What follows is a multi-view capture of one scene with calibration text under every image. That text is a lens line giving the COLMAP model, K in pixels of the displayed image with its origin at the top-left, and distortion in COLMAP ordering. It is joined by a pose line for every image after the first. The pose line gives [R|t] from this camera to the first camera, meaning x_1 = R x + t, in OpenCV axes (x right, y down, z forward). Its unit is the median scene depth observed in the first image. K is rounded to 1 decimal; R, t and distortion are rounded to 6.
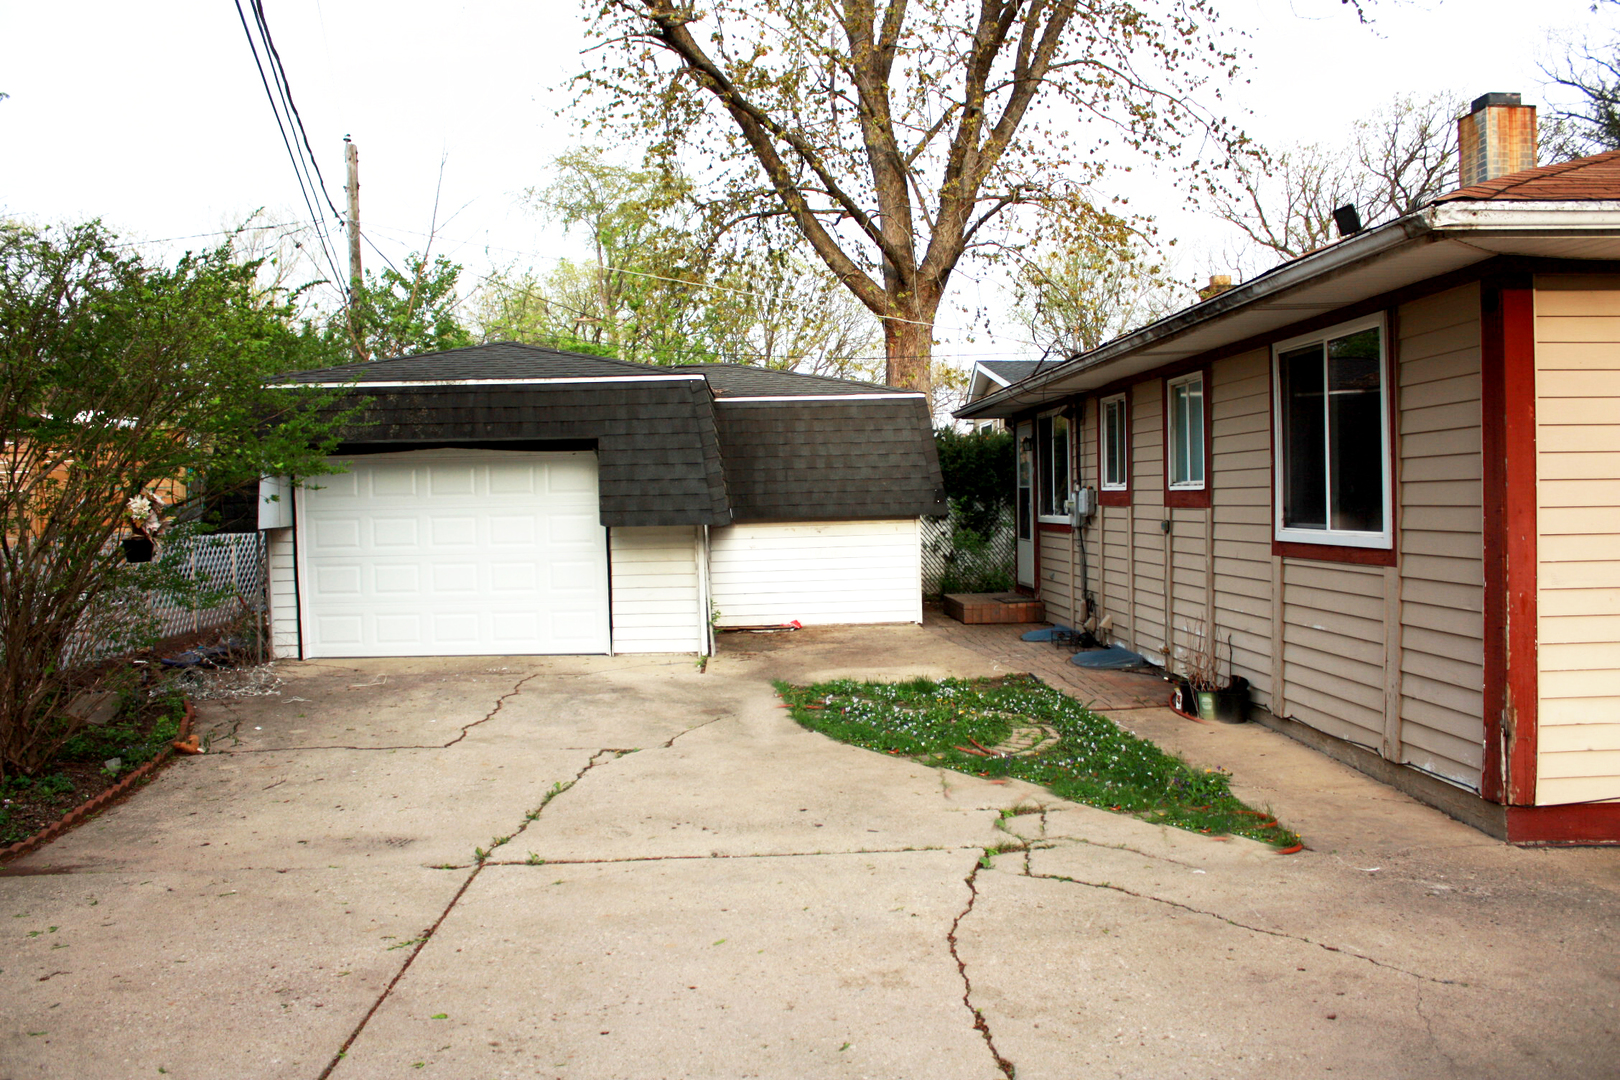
lens RADIAL K [[1363.3, 0, 808.9], [0, 1363.3, 535.8], [0, 0, 1]] dist [-0.130249, 0.027635]
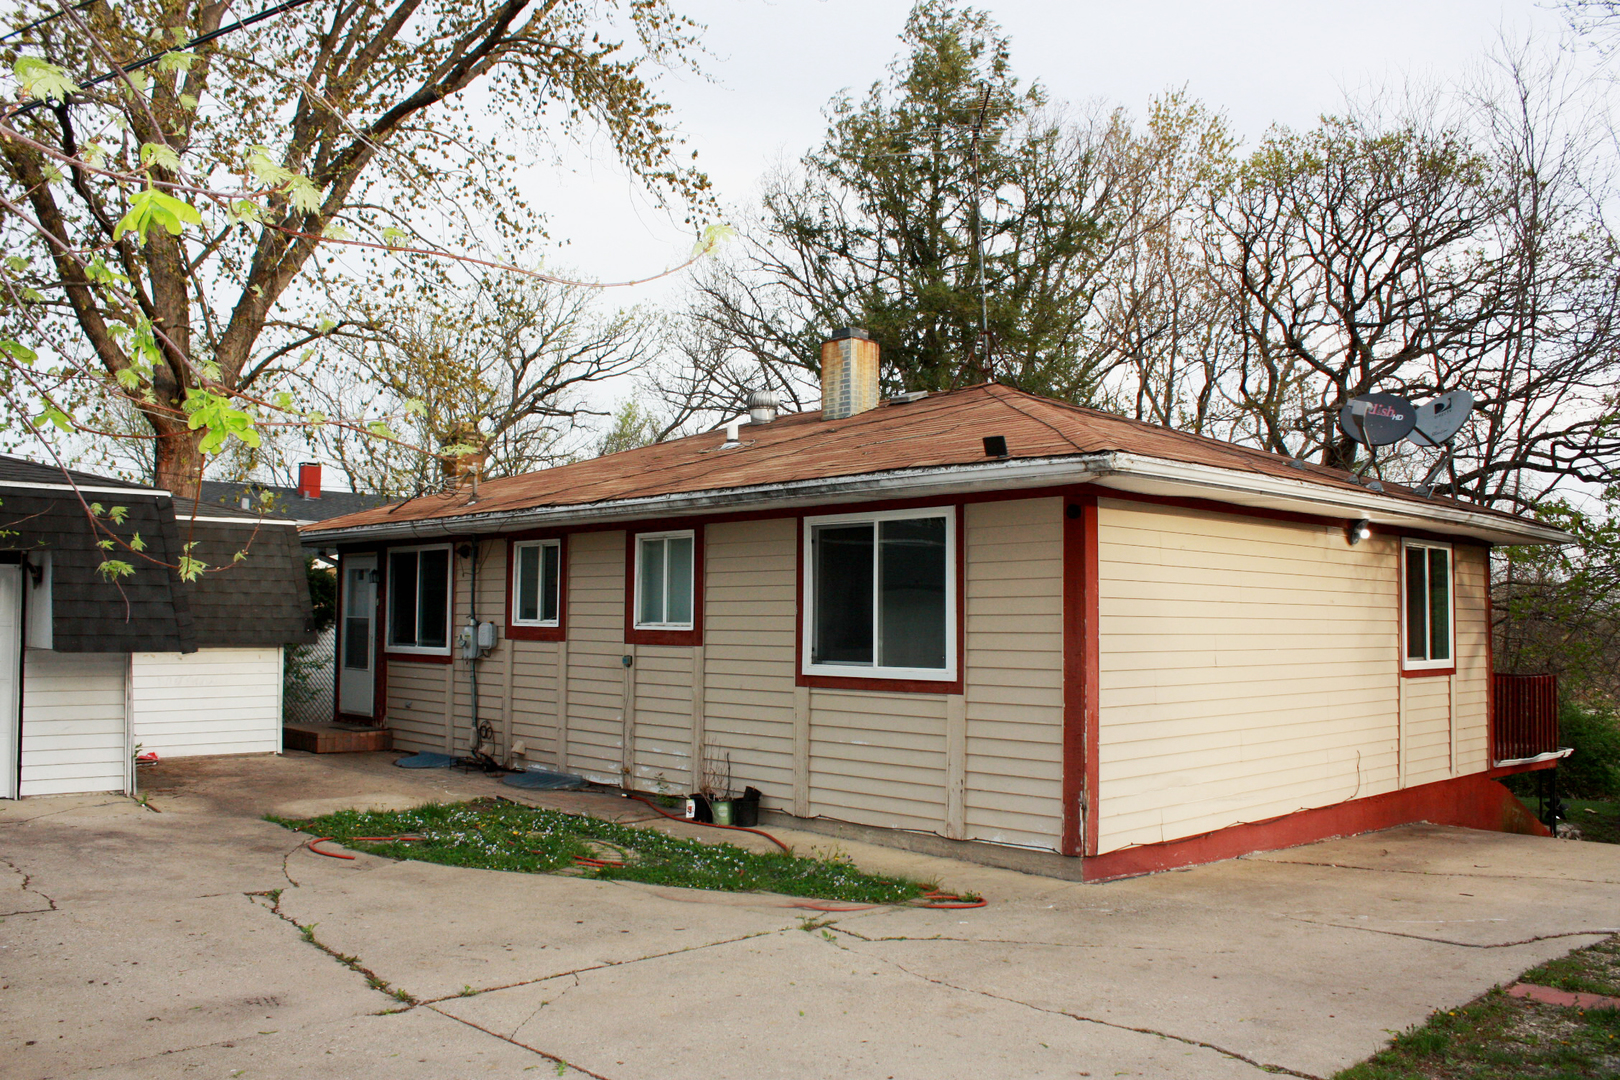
lens RADIAL K [[1363.3, 0, 810.9], [0, 1363.3, 540.4], [0, 0, 1]] dist [-0.130249, 0.027635]
pose [[0.748487, 0.064559, 0.660000, -0.494710], [-0.004265, 0.995698, -0.092558, -0.003315], [-0.663136, 0.066464, 0.745542, 0.044213]]
